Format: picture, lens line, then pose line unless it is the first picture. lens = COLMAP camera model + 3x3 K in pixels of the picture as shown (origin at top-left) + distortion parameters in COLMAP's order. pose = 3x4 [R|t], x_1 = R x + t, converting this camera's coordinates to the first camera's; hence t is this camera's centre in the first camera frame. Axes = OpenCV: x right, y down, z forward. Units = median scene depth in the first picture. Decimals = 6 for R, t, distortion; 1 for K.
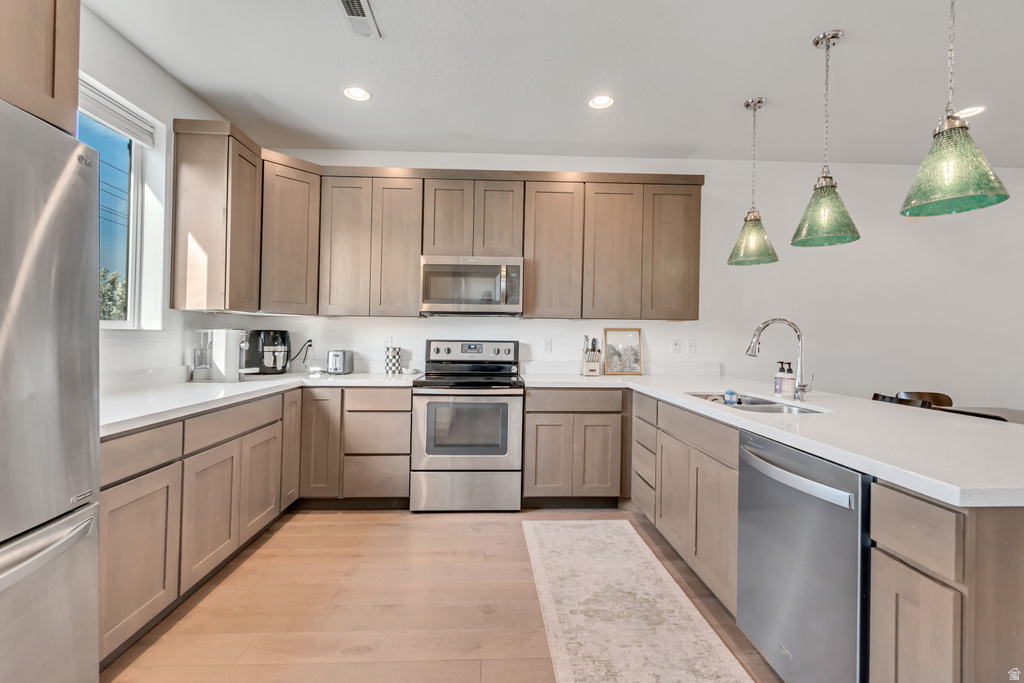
lens RADIAL K [[448.7, 0, 510.6], [0, 448.7, 337.2], [0, 0, 1]] dist [0.001446, -0.000122]
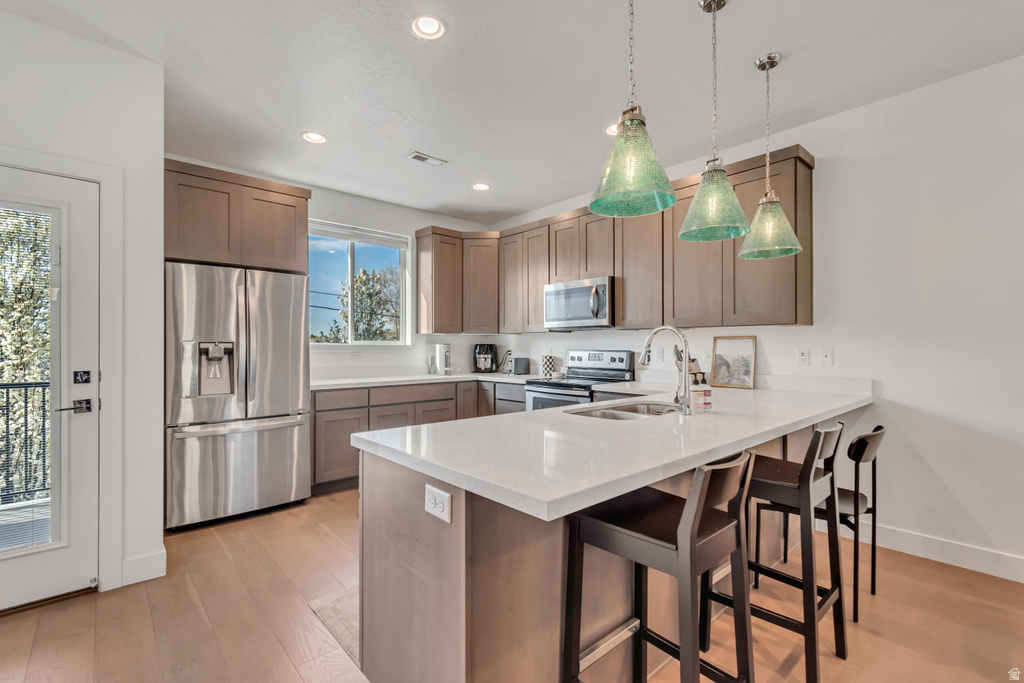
lens RADIAL K [[474.8, 0, 508.9], [0, 474.8, 345.7], [0, 0, 1]] dist [0.012064, -0.000191]
pose [[0.627610, -0.011314, -0.778446, 0.742245], [0.009360, 0.999932, -0.006987, 0.002177], [0.778472, -0.002901, 0.627673, 0.052080]]
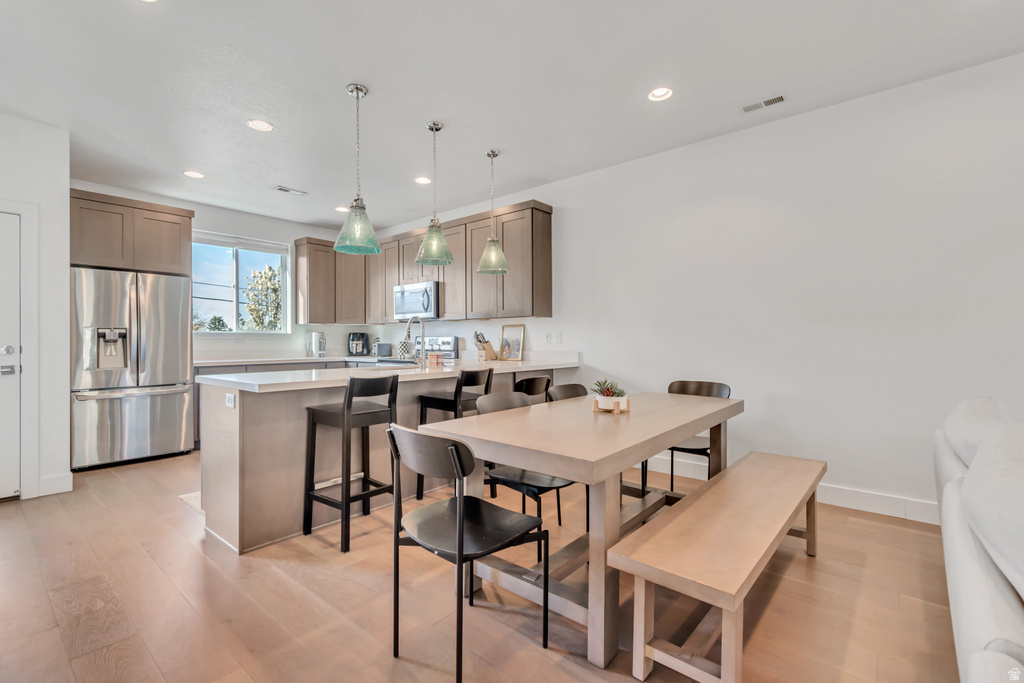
lens RADIAL K [[474.8, 0, 512.5], [0, 474.8, 340.5], [0, 0, 1]] dist [0.012064, -0.000191]
pose [[0.729812, -0.012668, -0.683530, 1.241313], [0.012680, 0.999907, -0.004993, 0.033685], [0.683530, -0.005023, 0.729905, -0.002127]]
